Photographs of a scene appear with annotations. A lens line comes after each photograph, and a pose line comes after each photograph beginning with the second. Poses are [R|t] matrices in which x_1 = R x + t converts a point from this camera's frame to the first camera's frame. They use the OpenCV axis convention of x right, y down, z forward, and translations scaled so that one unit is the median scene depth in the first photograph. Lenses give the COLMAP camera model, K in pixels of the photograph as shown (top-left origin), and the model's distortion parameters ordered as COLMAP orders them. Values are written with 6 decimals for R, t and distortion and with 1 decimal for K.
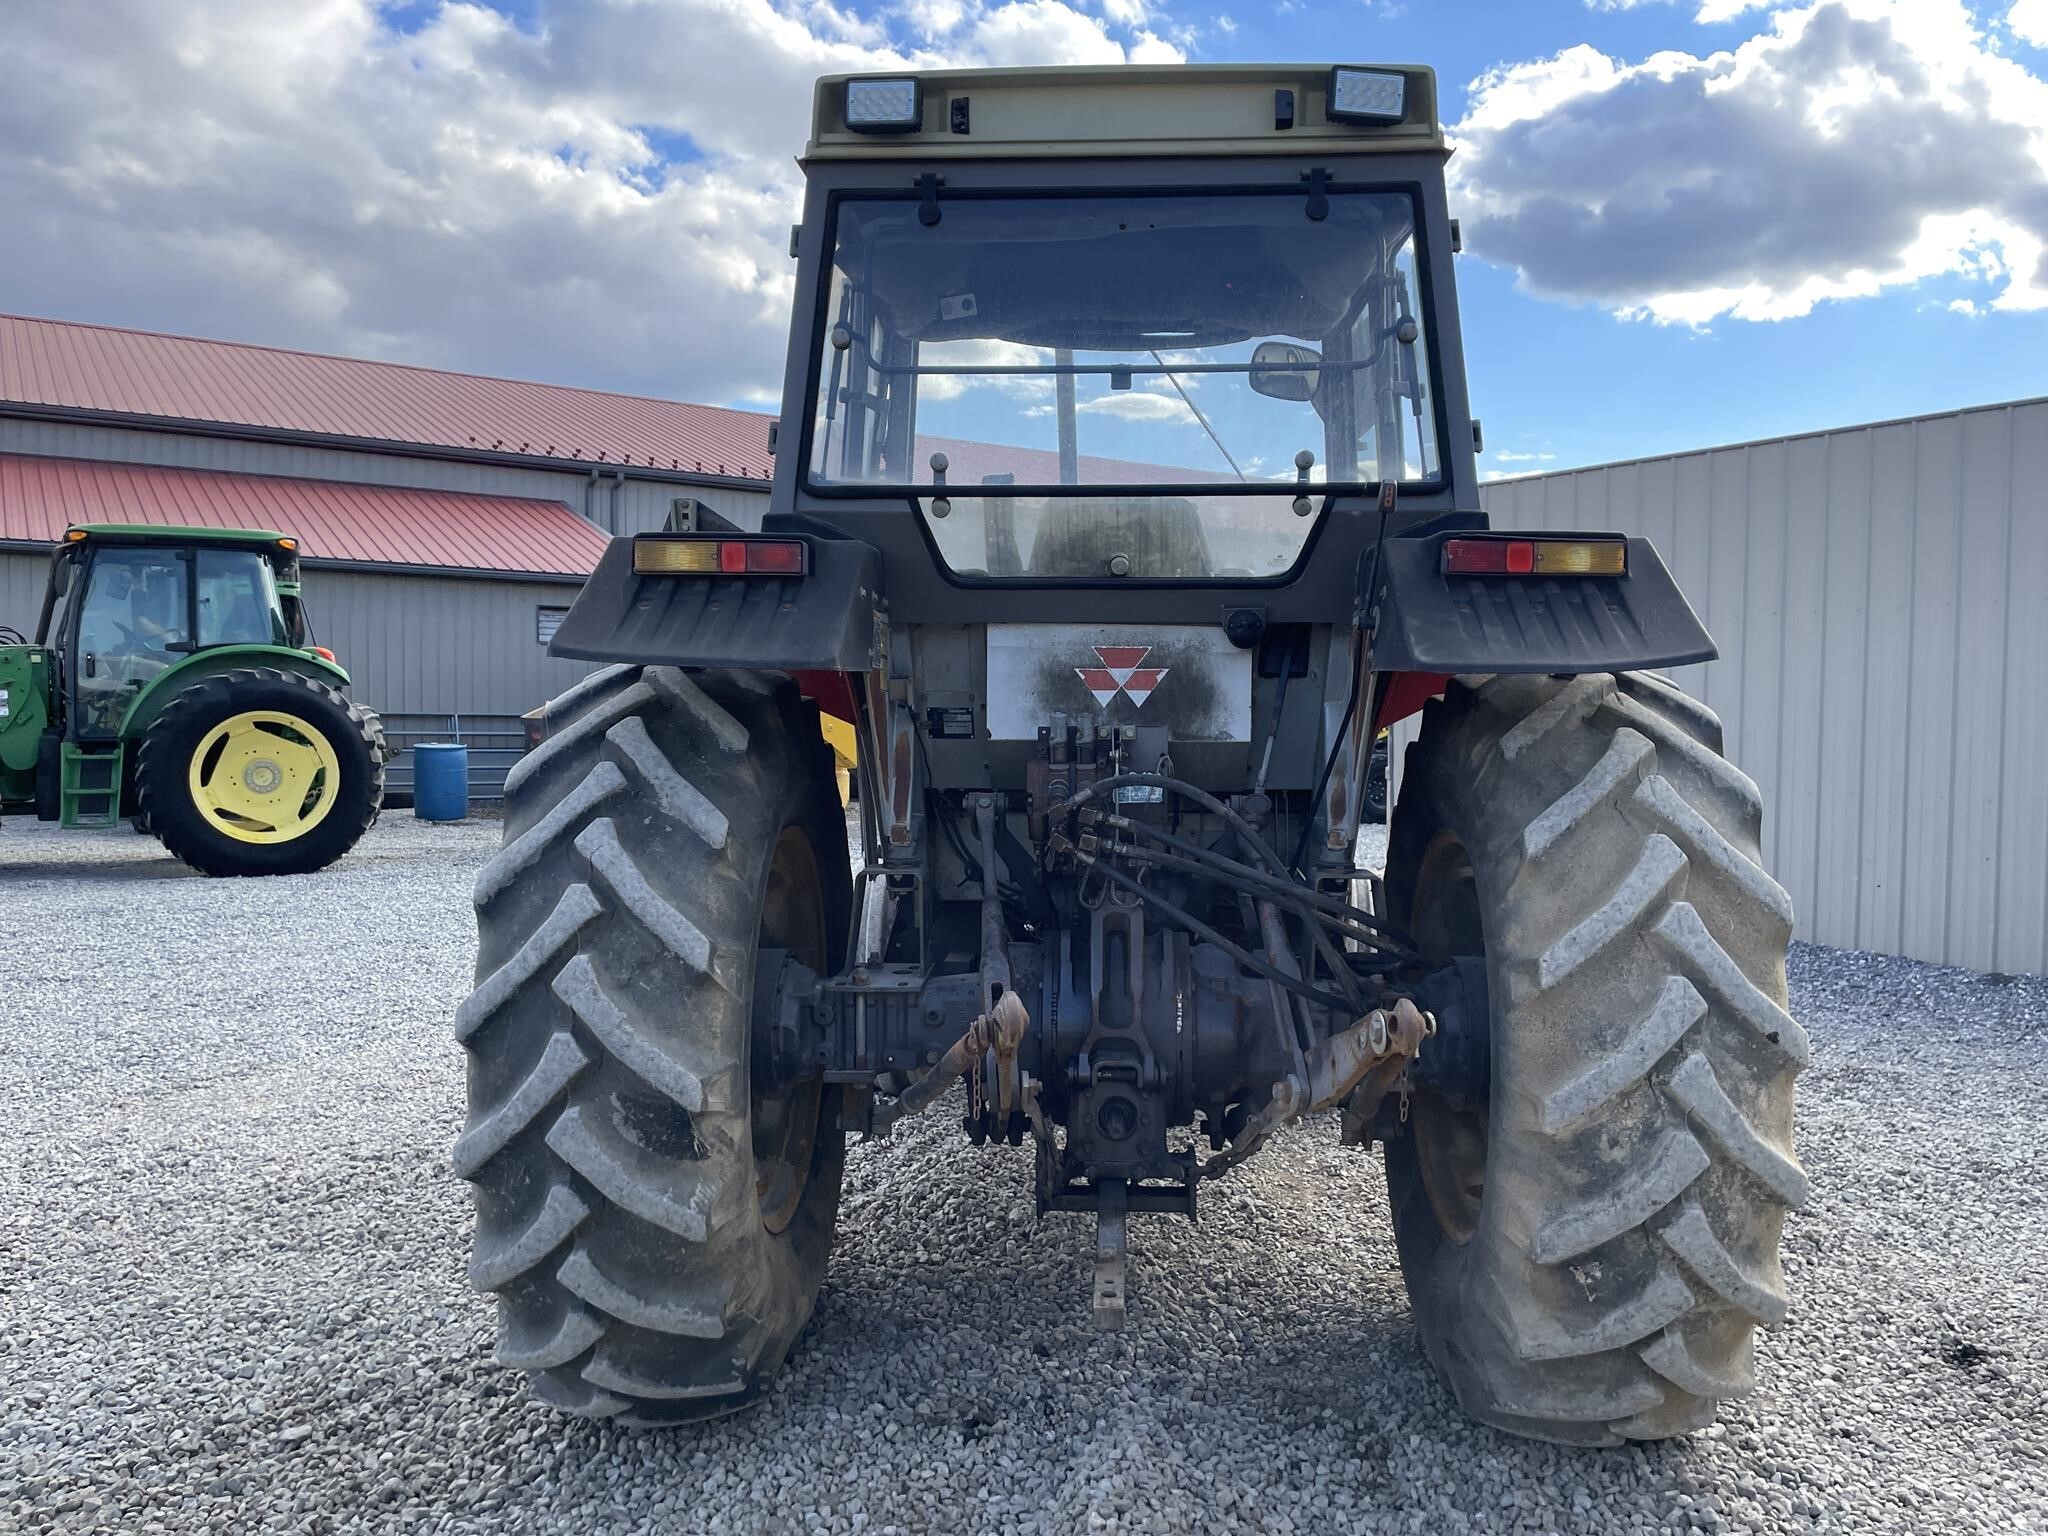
lens RADIAL K [[1496.7, 0, 1040.7], [0, 1496.7, 771.8], [0, 0, 1]] dist [0.088160, -0.132986]
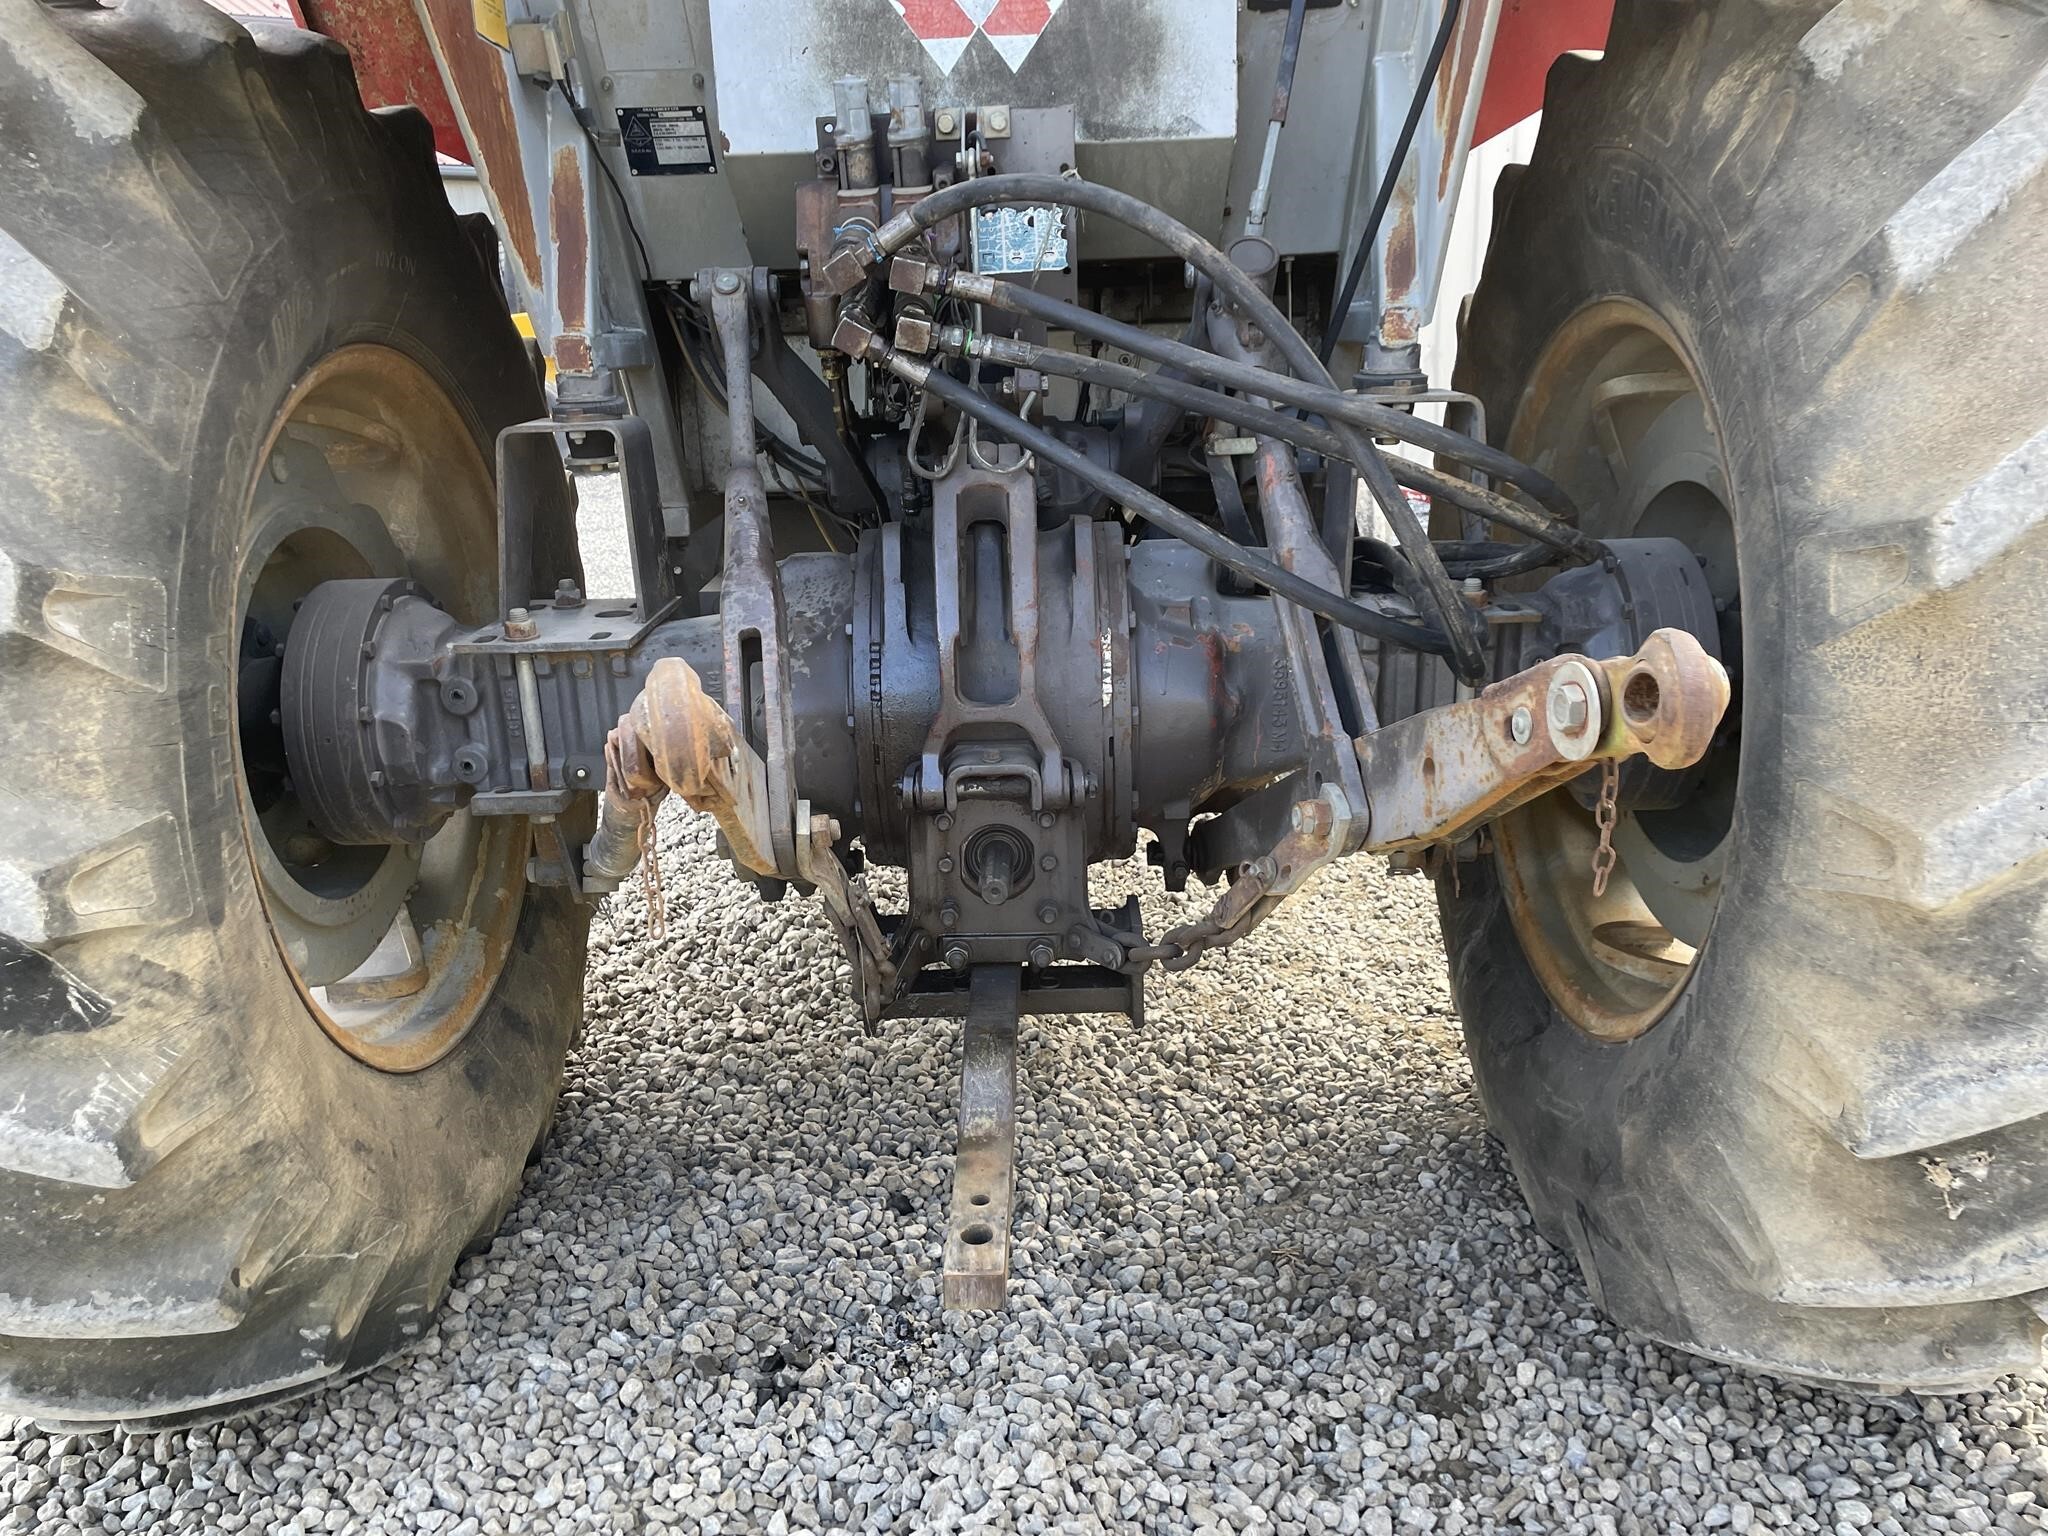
lens RADIAL K [[1527.3, 0, 1024.7], [0, 1527.3, 775.8], [0, 0, 1]] dist [0.091015, -0.121895]
pose [[0.998549, -0.045505, 0.028799, 0.046147], [0.037127, 0.969085, 0.243917, 0.064388], [-0.039009, -0.242494, 0.969368, 0.469283]]
